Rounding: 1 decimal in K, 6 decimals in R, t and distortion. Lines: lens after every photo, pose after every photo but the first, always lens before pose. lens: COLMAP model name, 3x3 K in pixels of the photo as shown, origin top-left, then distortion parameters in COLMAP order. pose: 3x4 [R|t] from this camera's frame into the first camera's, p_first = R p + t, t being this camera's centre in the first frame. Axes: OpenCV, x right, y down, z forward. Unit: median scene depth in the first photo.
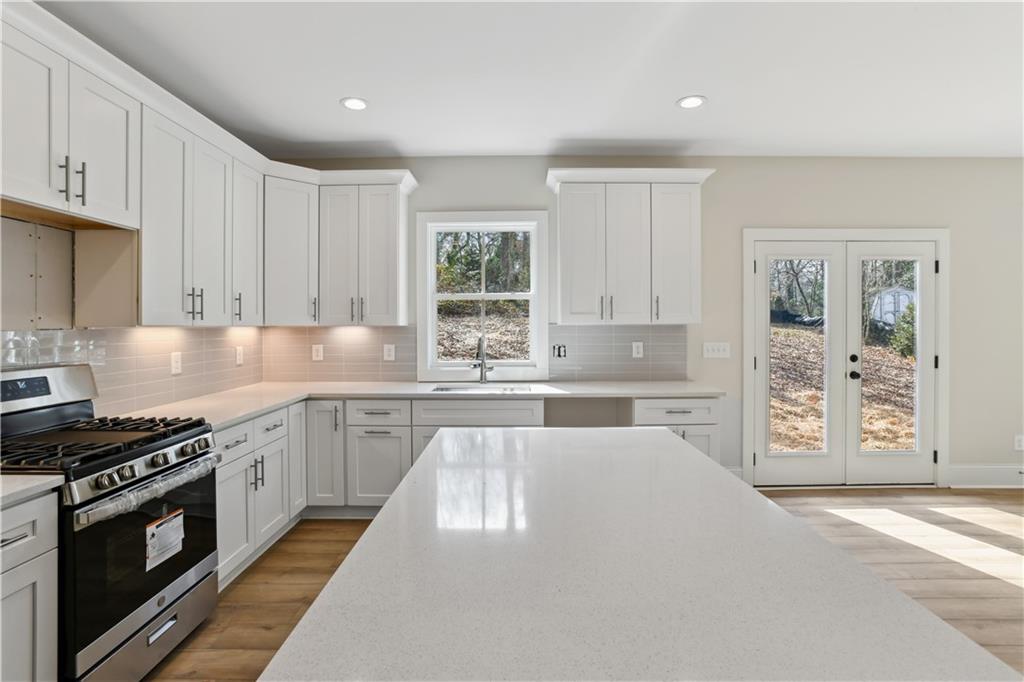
lens RADIAL K [[498.6, 0, 511.5], [0, 498.6, 324.8], [0, 0, 1]] dist [-0.050465, 0.022439]
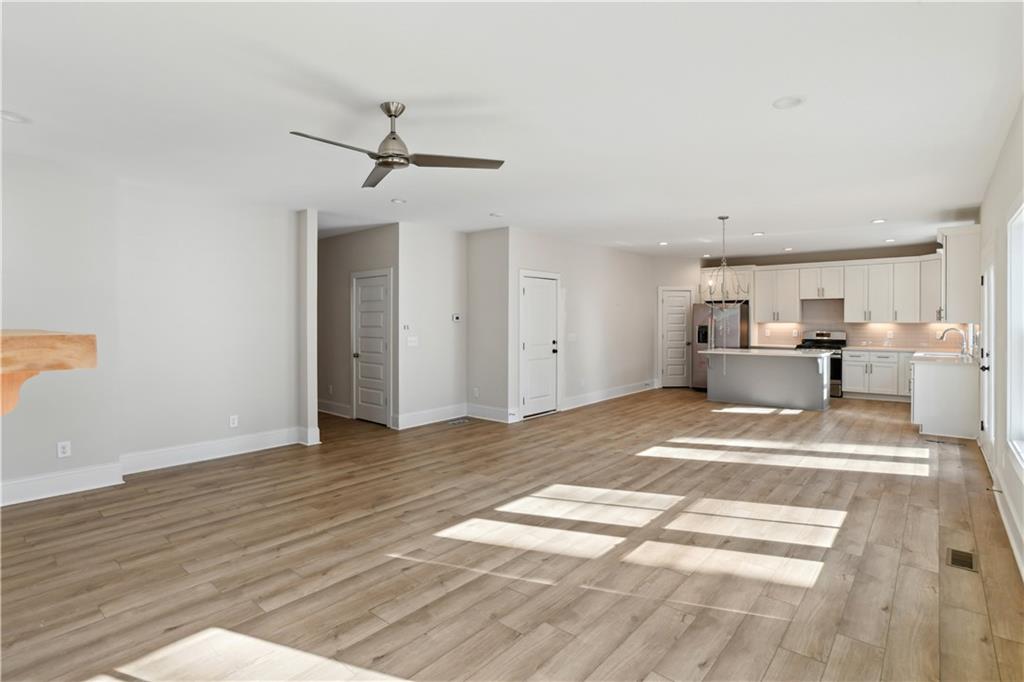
lens RADIAL K [[505.4, 0, 515.1], [0, 505.4, 322.6], [0, 0, 1]] dist [-0.053322, 0.020729]
pose [[-0.646055, 0.007565, -0.763253, 2.442271], [0.003297, 0.999969, 0.007120, -0.019498], [0.763284, 0.002083, -0.646060, 0.945463]]
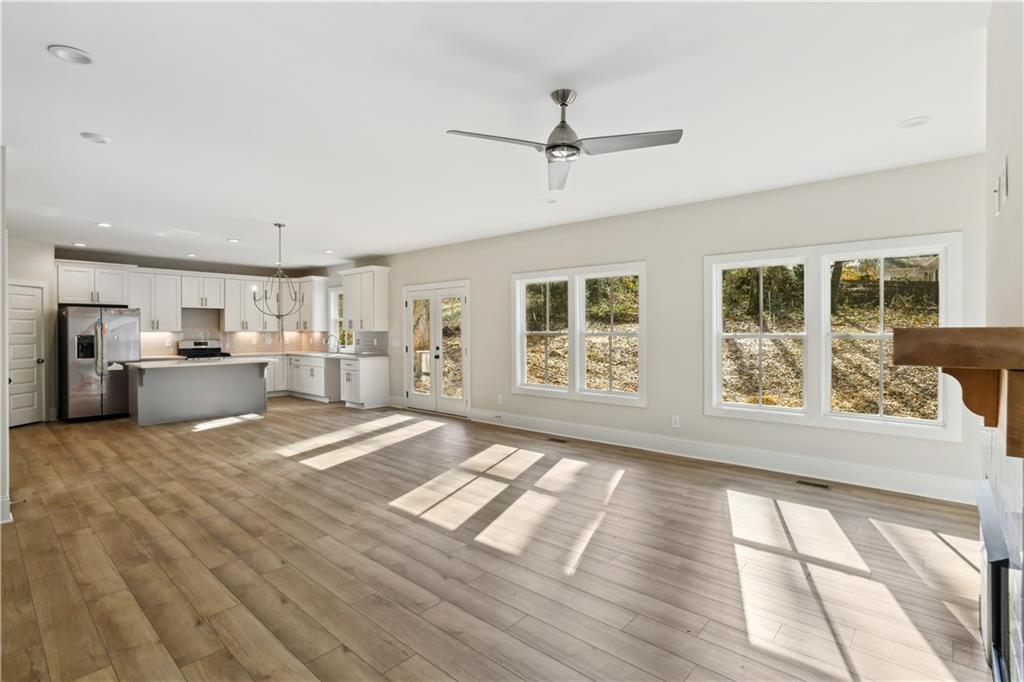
lens RADIAL K [[497.8, 0, 512.7], [0, 497.8, 334.9], [0, 0, 1]] dist [-0.048920, 0.025152]
pose [[0.750876, 0.008538, -0.660388, 2.387290], [-0.002106, 0.999942, 0.010534, -0.008626], [0.660439, -0.006519, 0.750851, -0.331425]]
